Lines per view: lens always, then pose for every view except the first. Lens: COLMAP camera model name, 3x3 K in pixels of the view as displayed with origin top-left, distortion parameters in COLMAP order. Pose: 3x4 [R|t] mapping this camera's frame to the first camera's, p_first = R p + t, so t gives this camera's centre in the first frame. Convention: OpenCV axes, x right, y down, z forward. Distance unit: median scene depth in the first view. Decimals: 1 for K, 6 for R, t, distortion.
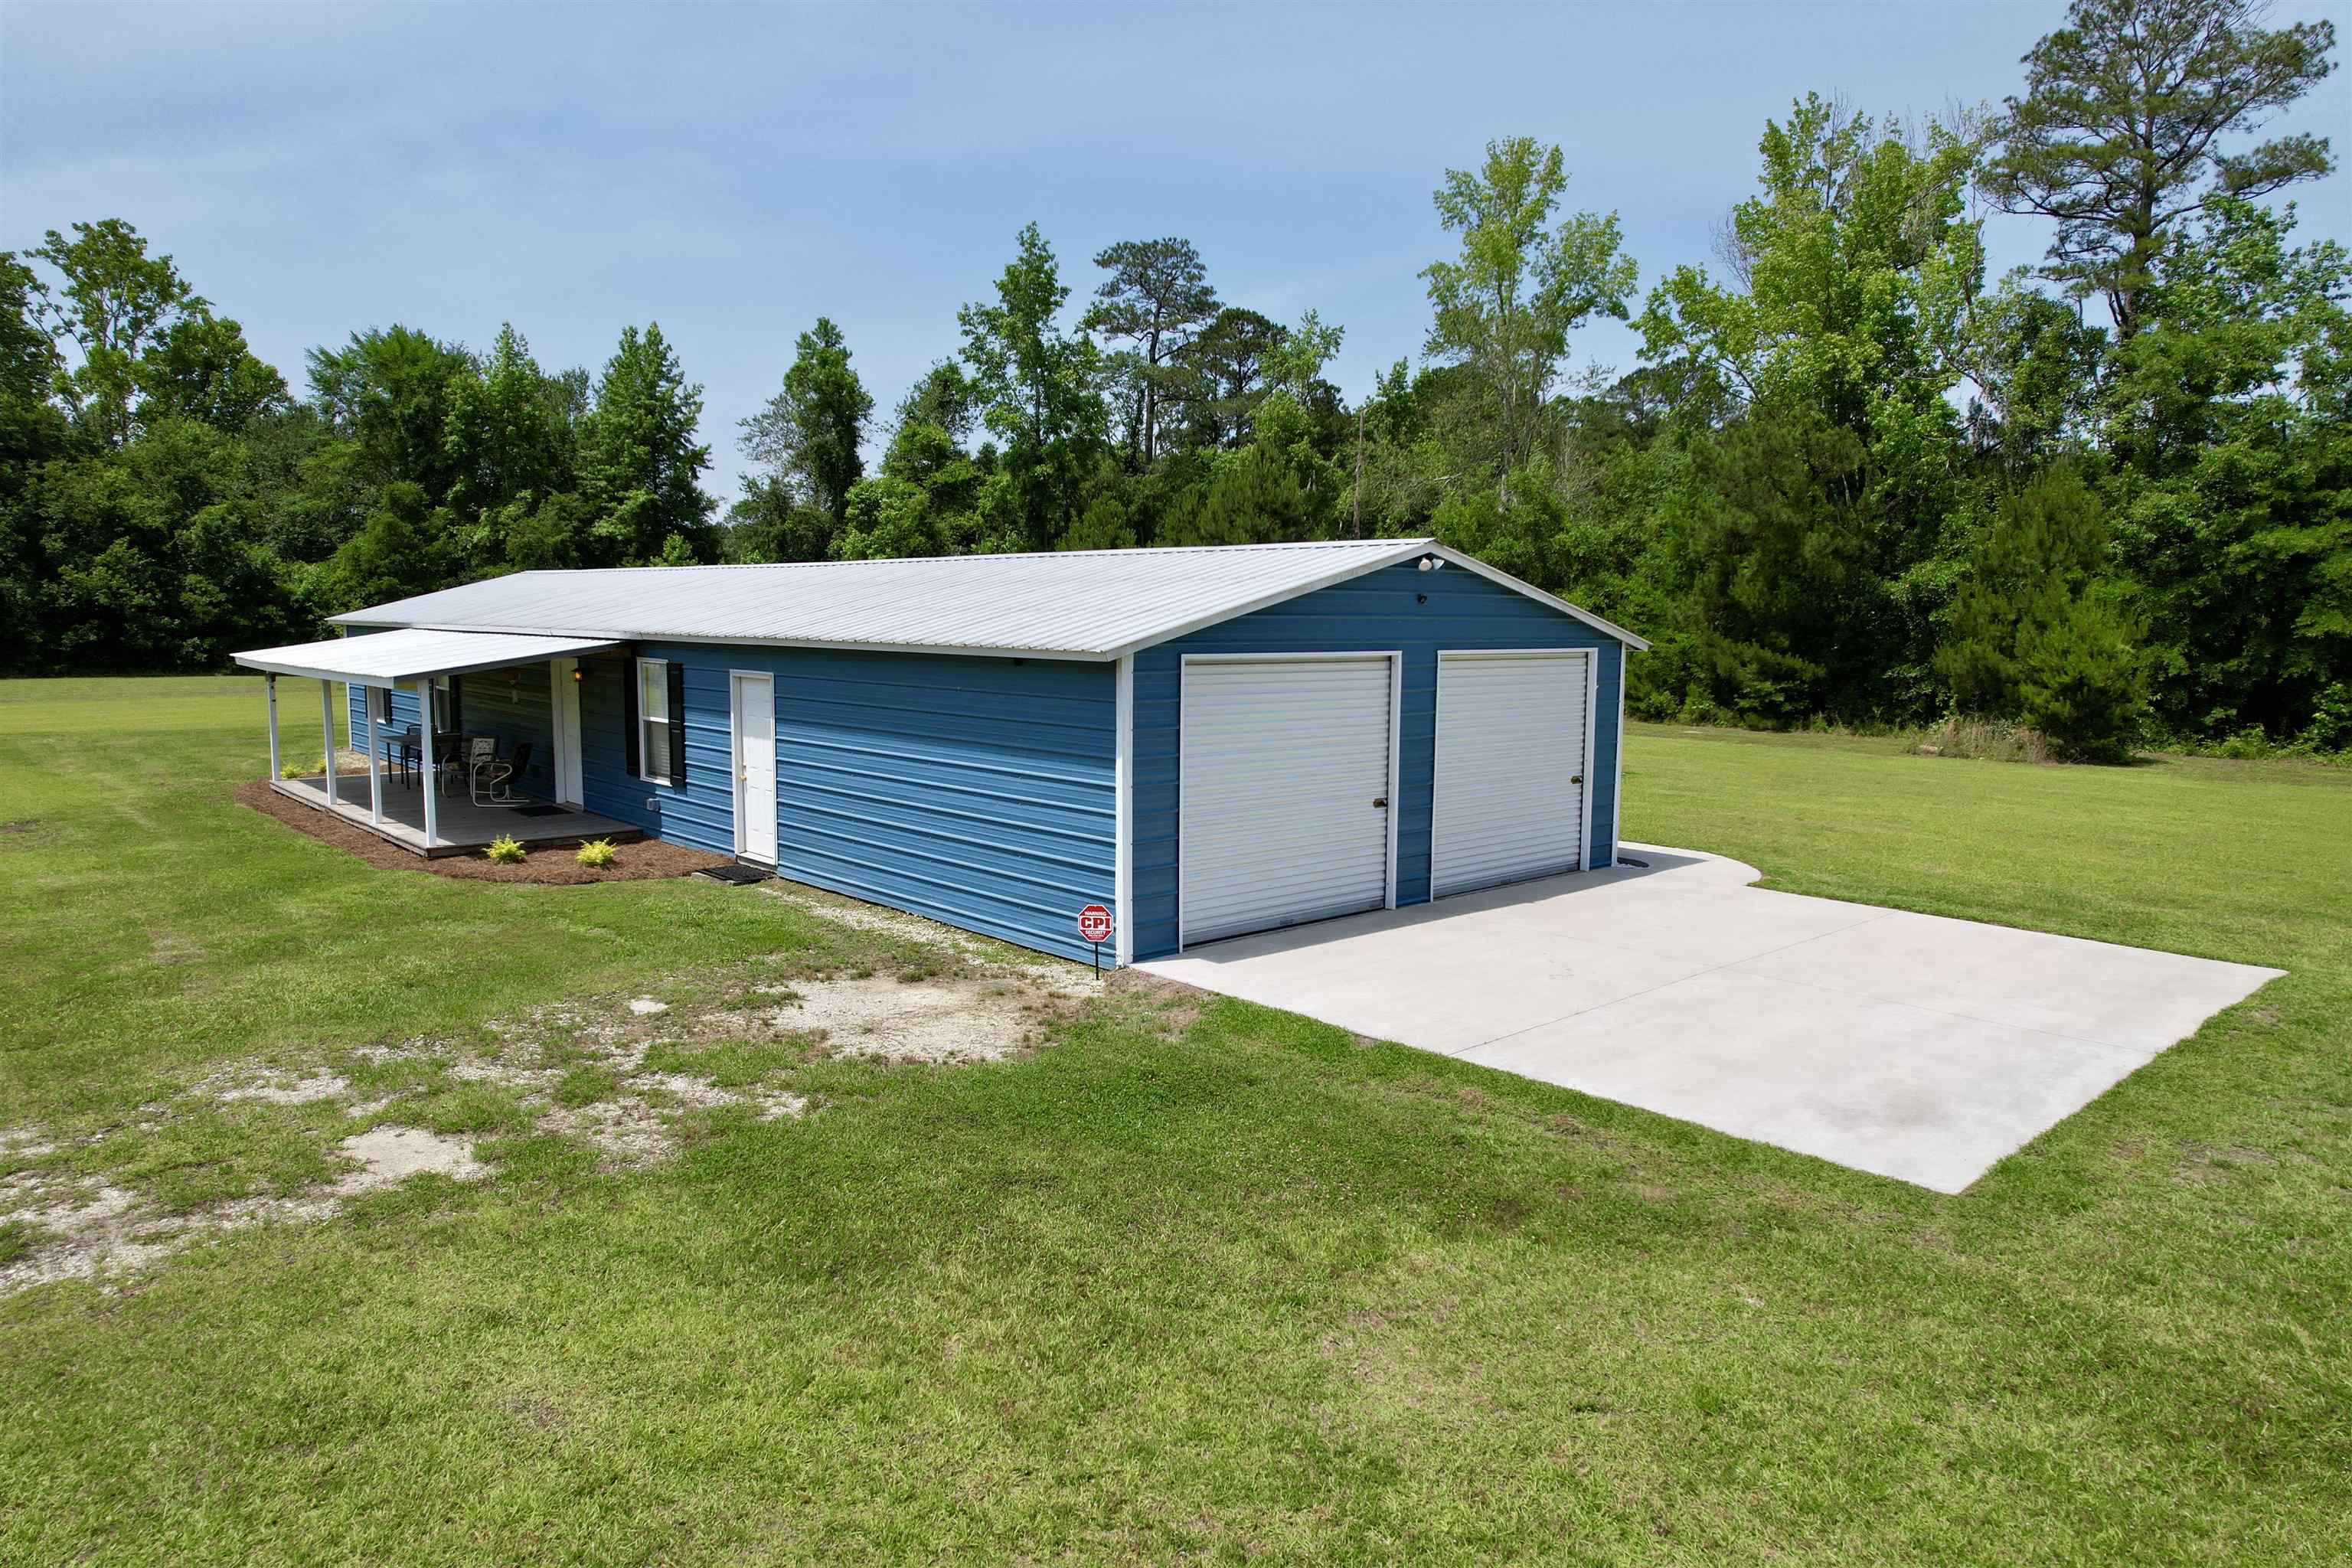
lens RADIAL K [[1500.1, 0, 1179.7], [0, 1500.1, 781.2], [0, 0, 1]] dist [-0.074545, 0.067348]
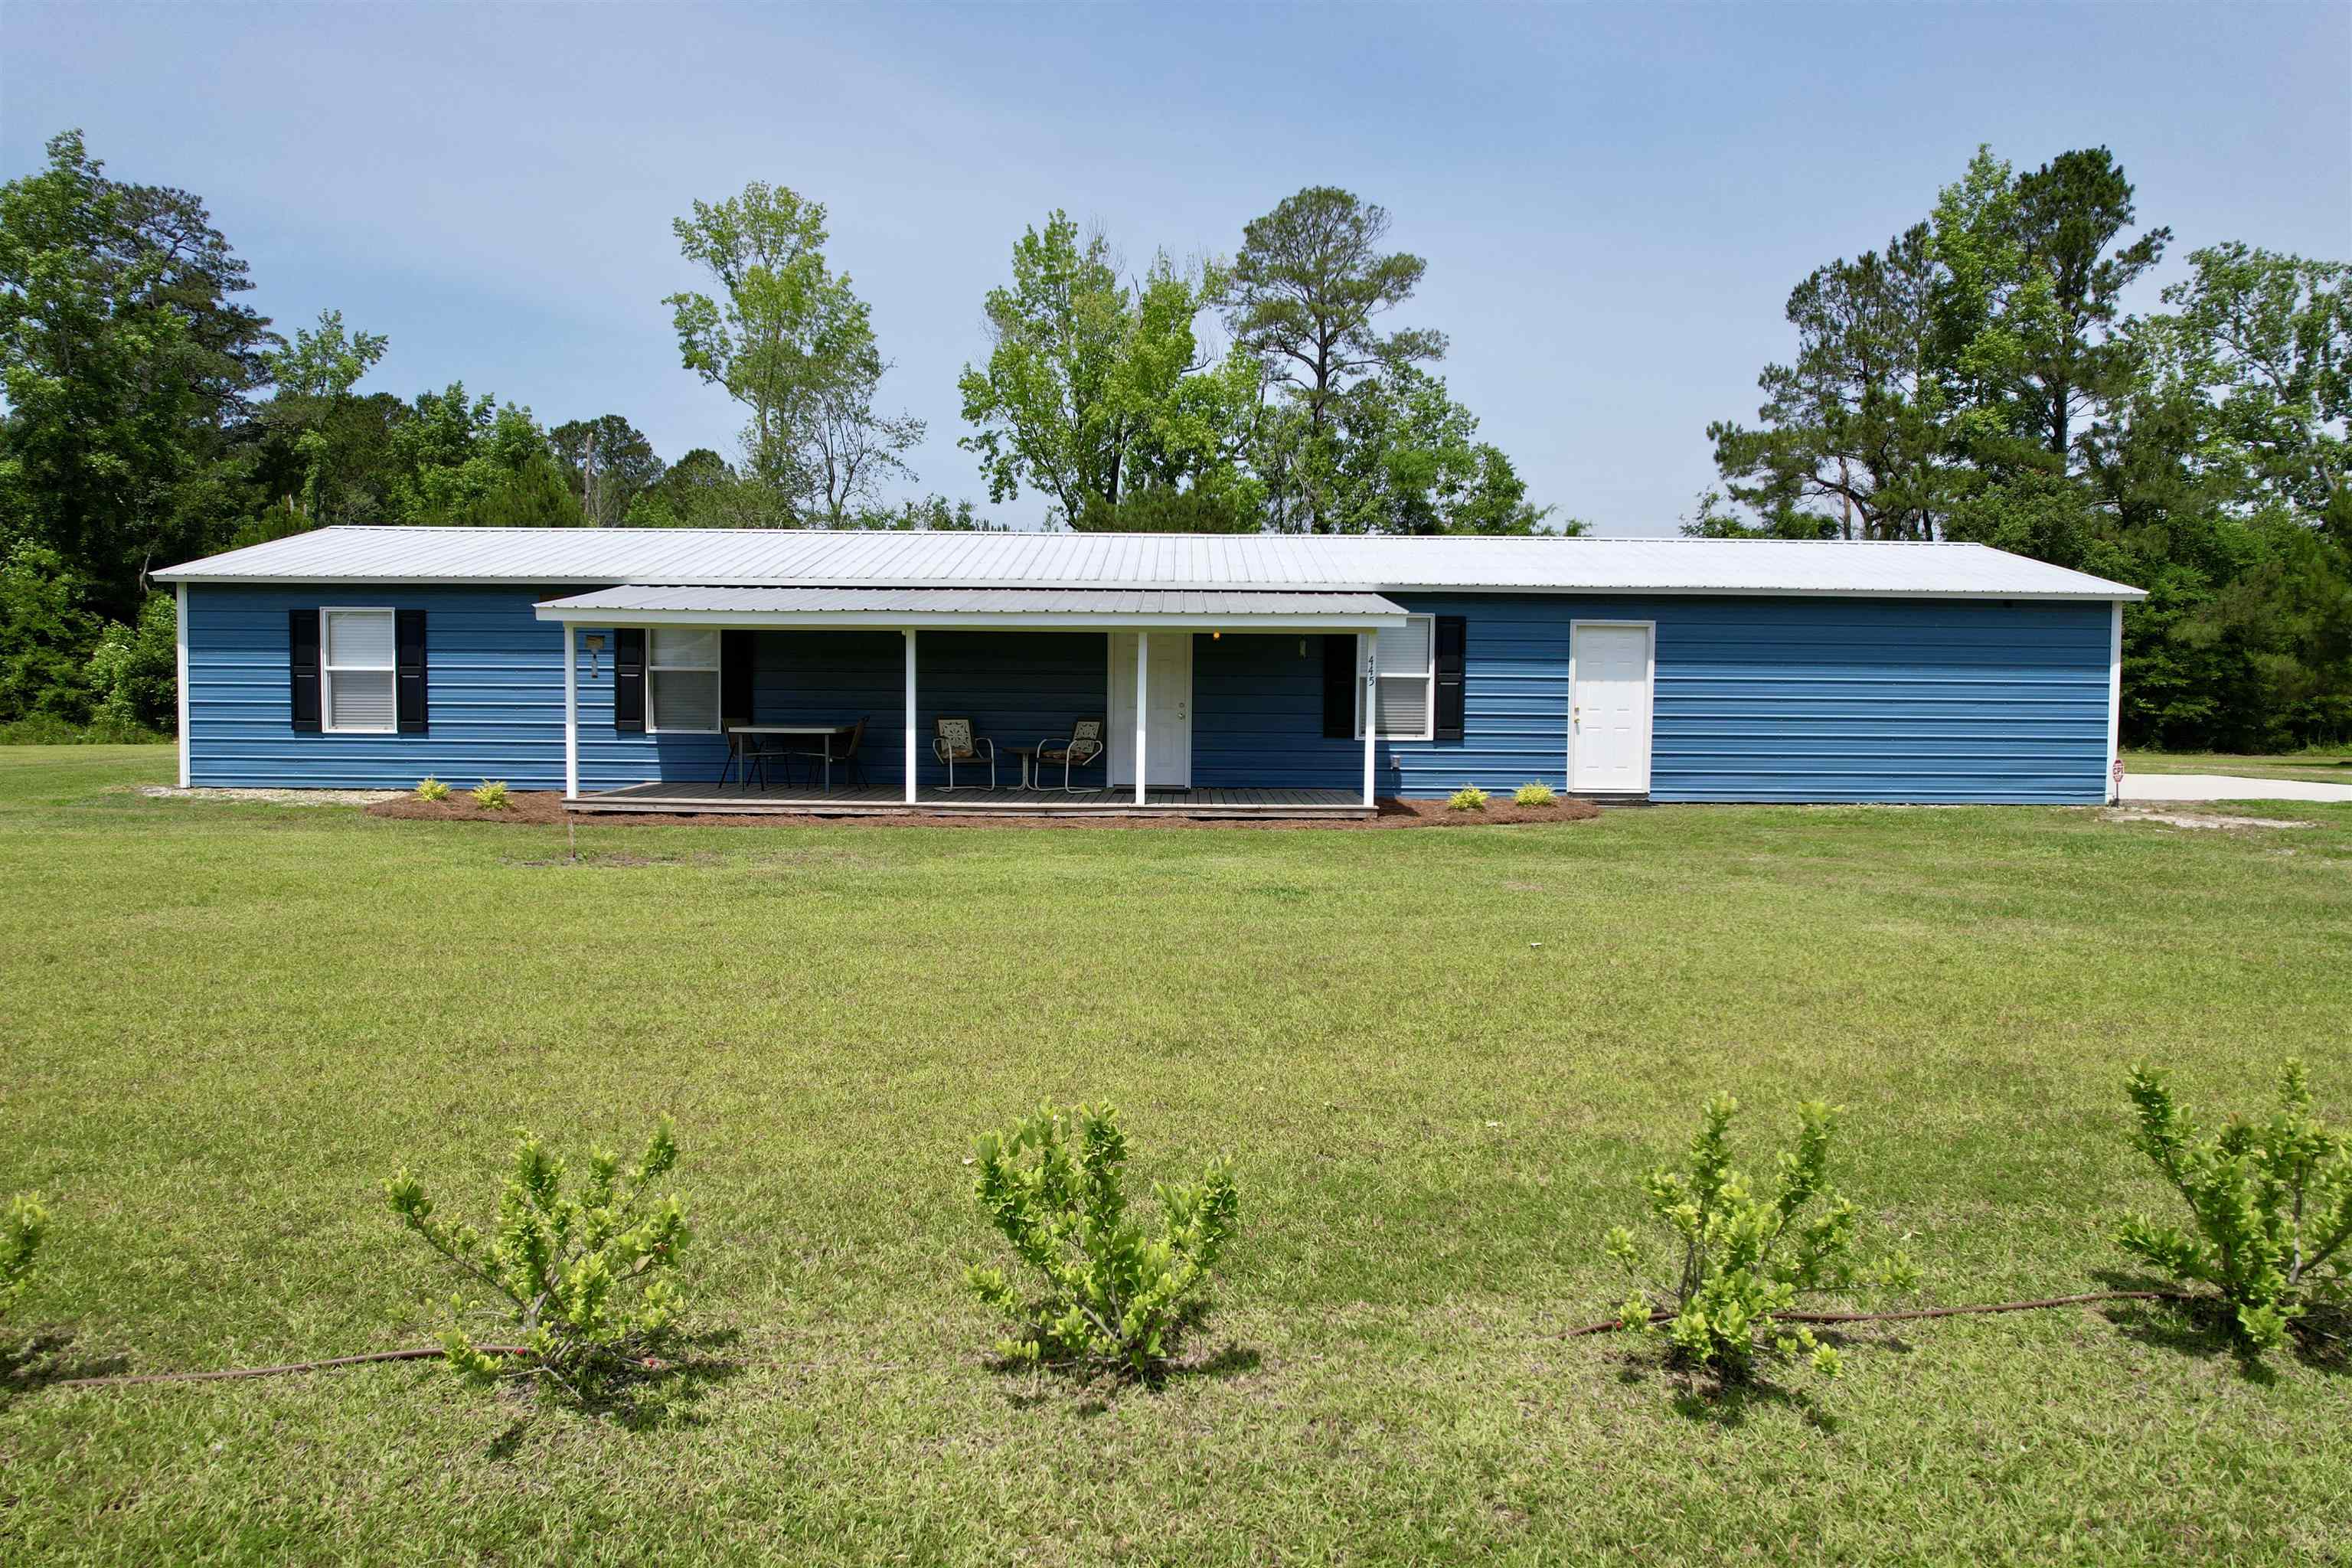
lens RADIAL K [[1500.1, 0, 1178.2], [0, 1500.1, 781.0], [0, 0, 1]] dist [-0.074545, 0.067348]
pose [[0.674852, -0.046761, 0.736470, -0.293754], [0.081456, 0.996612, -0.011362, 0.006961], [-0.733444, 0.067658, 0.676374, 0.110156]]
